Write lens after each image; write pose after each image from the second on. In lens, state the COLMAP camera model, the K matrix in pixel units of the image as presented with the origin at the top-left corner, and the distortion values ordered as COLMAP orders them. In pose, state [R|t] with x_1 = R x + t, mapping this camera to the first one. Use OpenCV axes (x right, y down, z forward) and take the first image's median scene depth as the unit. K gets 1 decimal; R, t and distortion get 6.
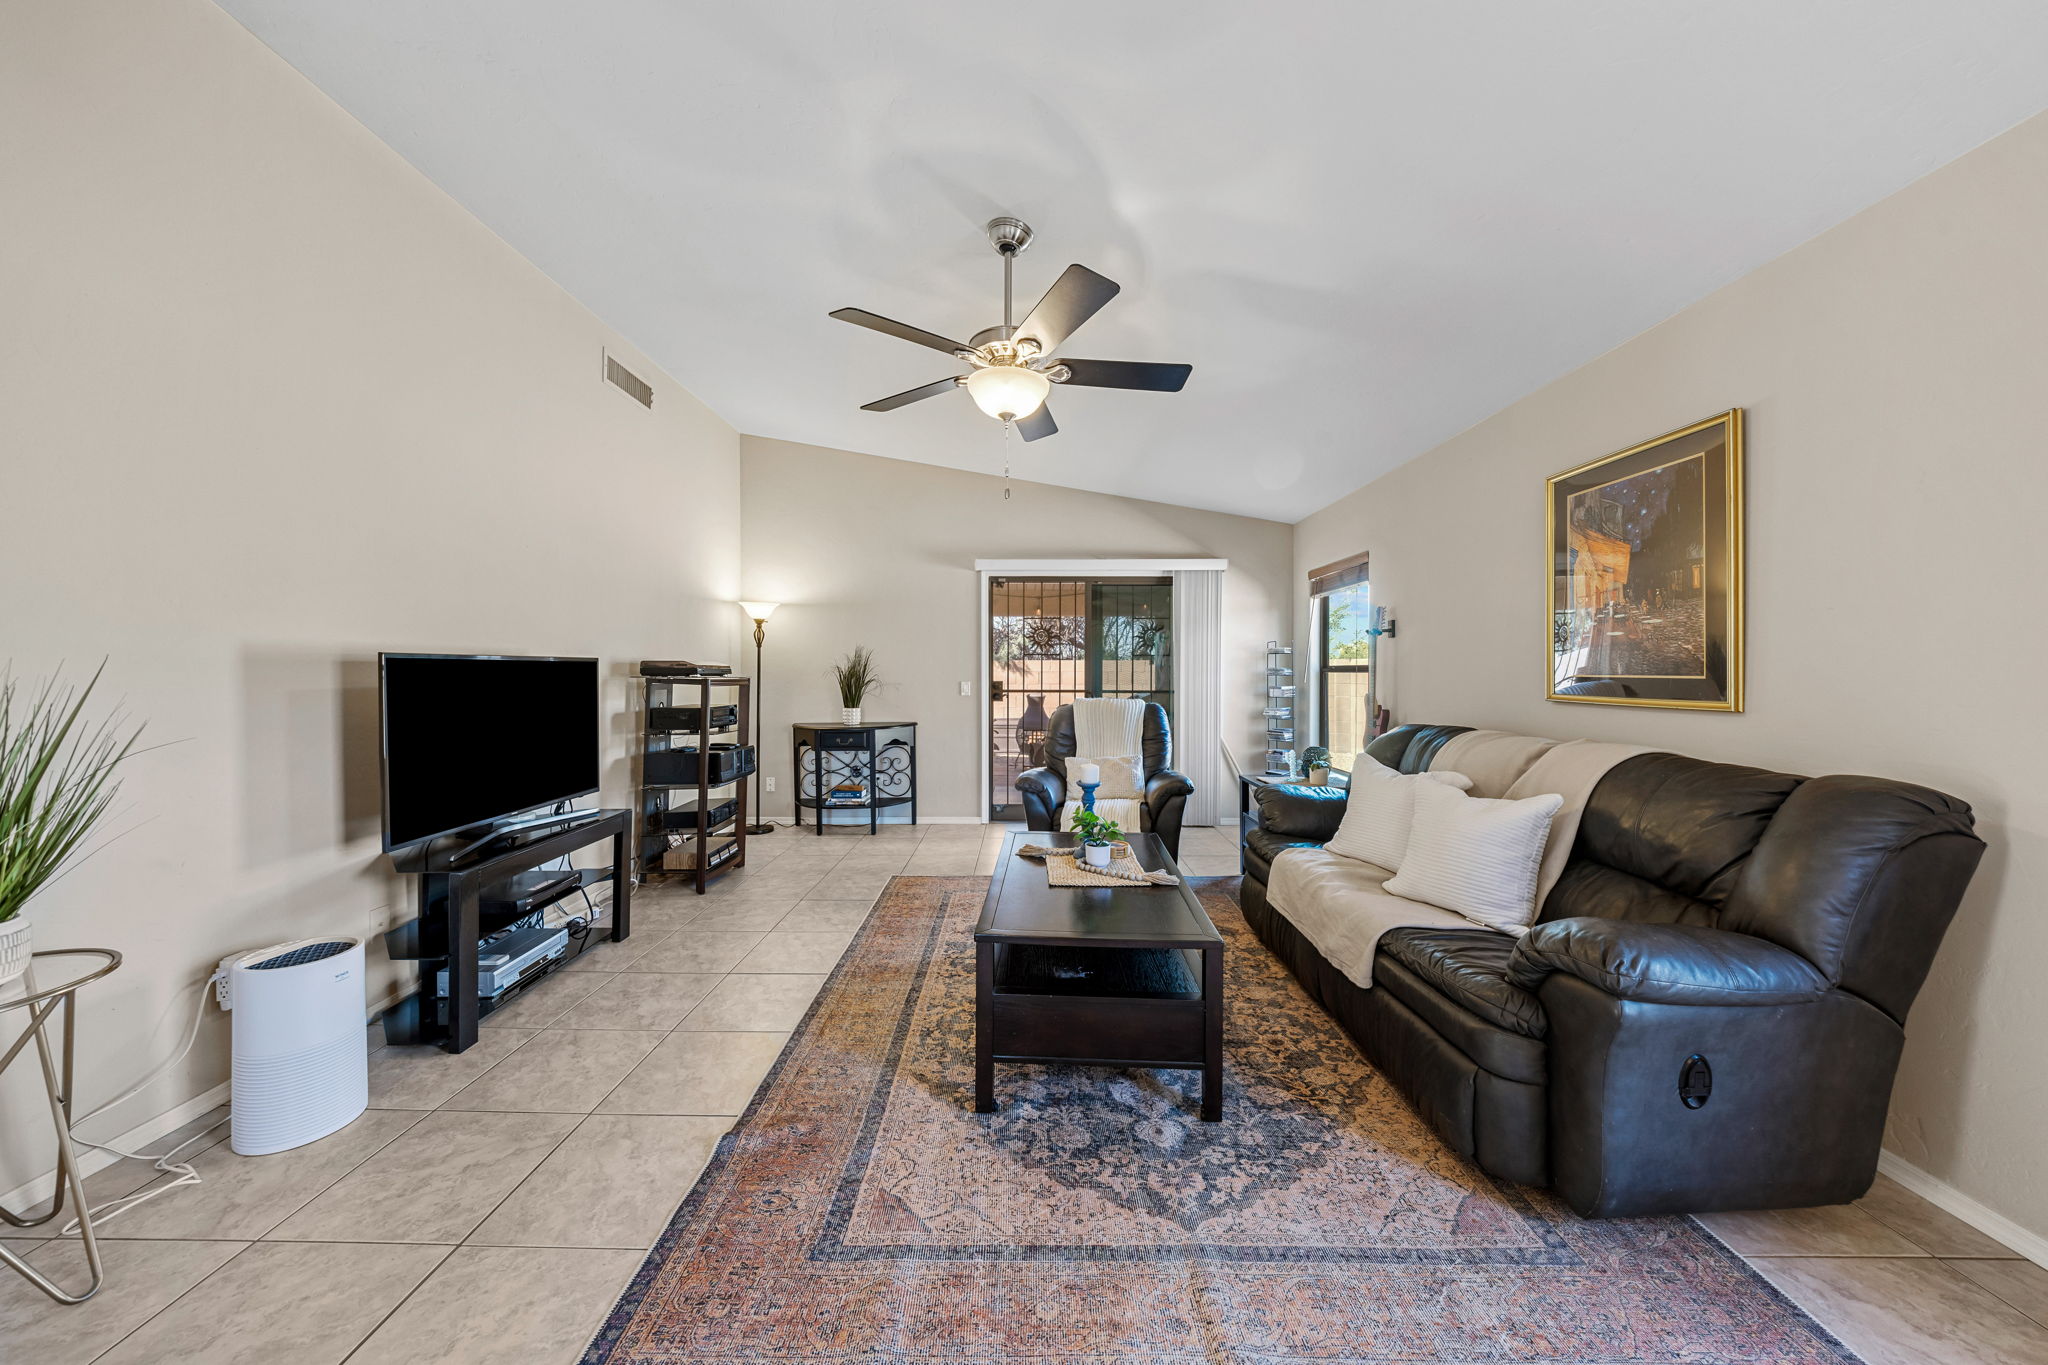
lens RADIAL K [[686.1, 0, 1010.5], [0, 686.1, 673.6], [0, 0, 1]] dist [-0.007401, -0.000305]
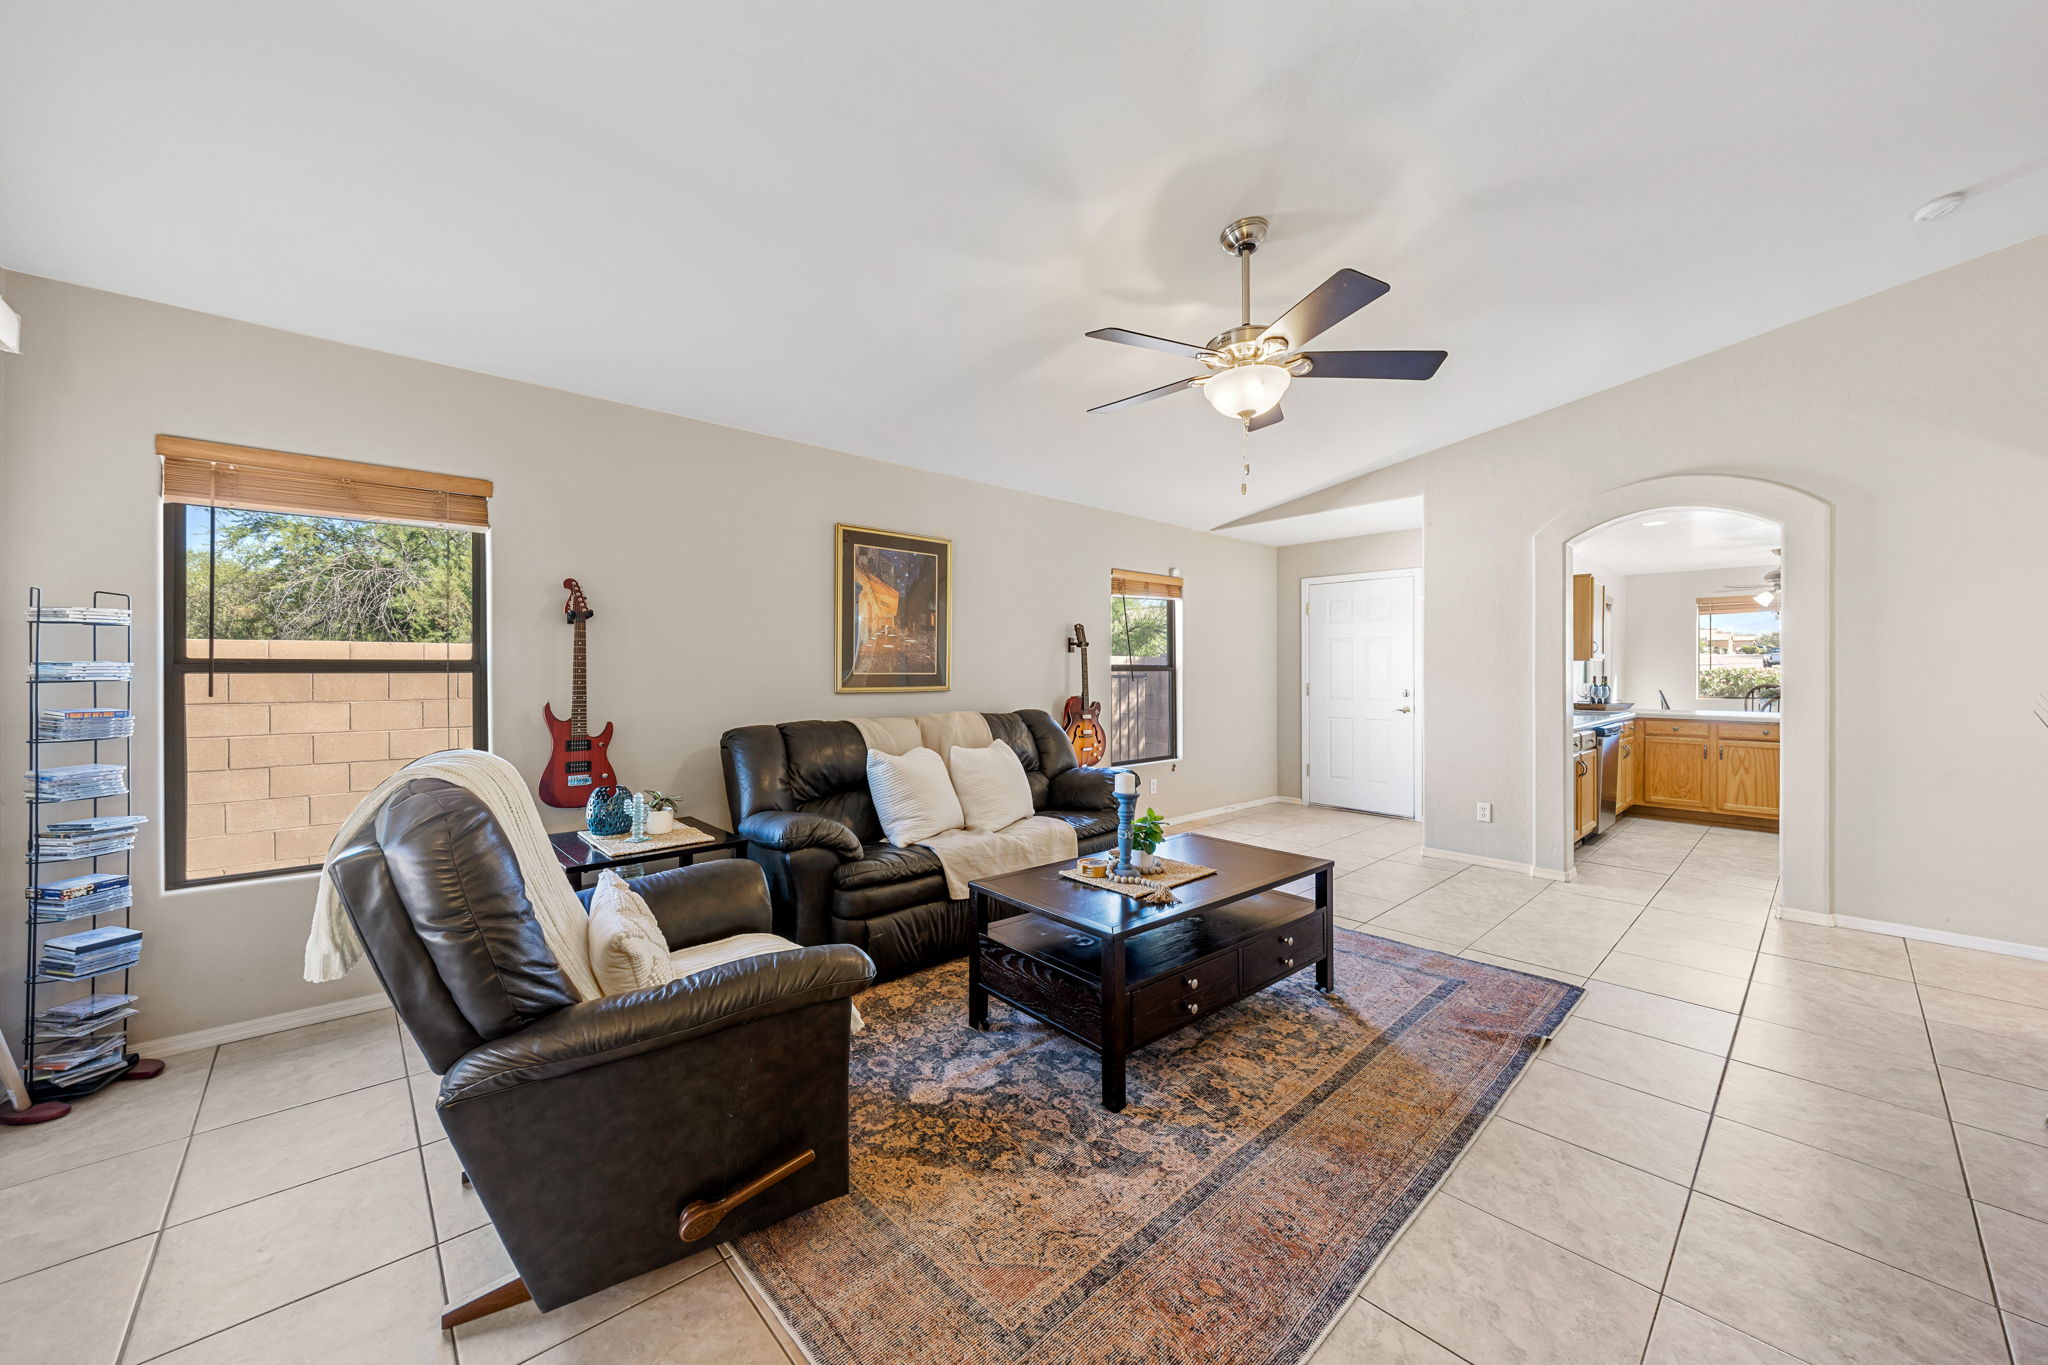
lens RADIAL K [[765.1, 0, 1017.7], [0, 765.1, 671.2], [0, 0, 1]] dist [-0.003863, -0.000307]
pose [[-0.698114, -0.000332, 0.715986, -0.546849], [0.002835, 0.999991, 0.003228, -0.007097], [-0.715981, 0.004283, -0.698107, 1.947615]]
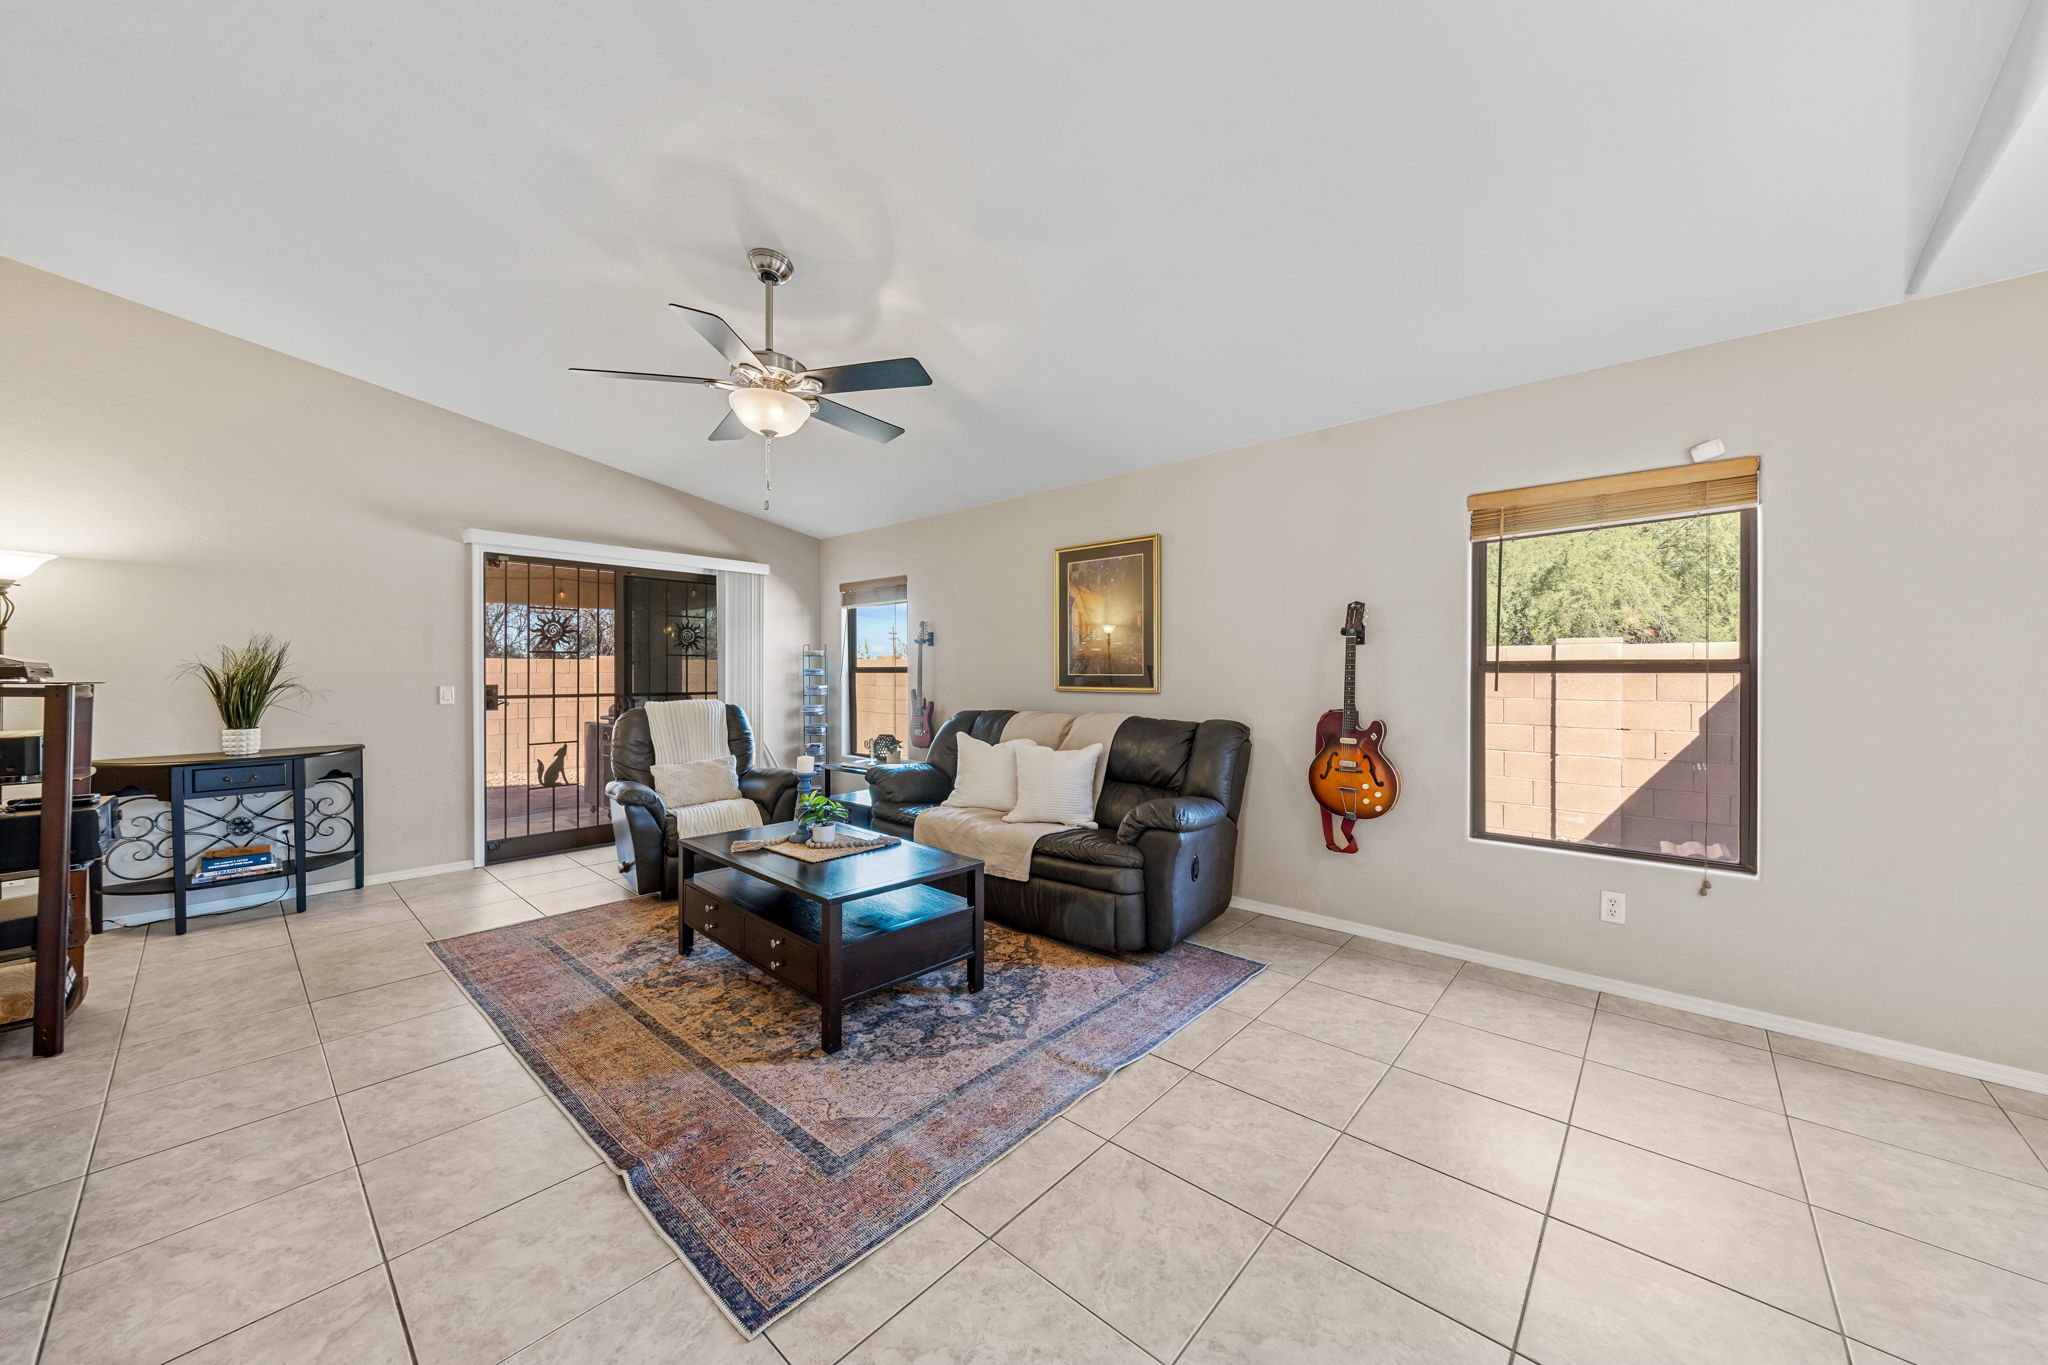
lens RADIAL K [[737.4, 0, 1012.7], [0, 737.4, 671.7], [0, 0, 1]] dist [0.005208, -0.001064]
pose [[0.658949, -0.000781, 0.752187, -0.602478], [0.003950, 0.999989, -0.002423, 0.000589], [-0.752177, 0.004568, 0.658945, -0.043236]]
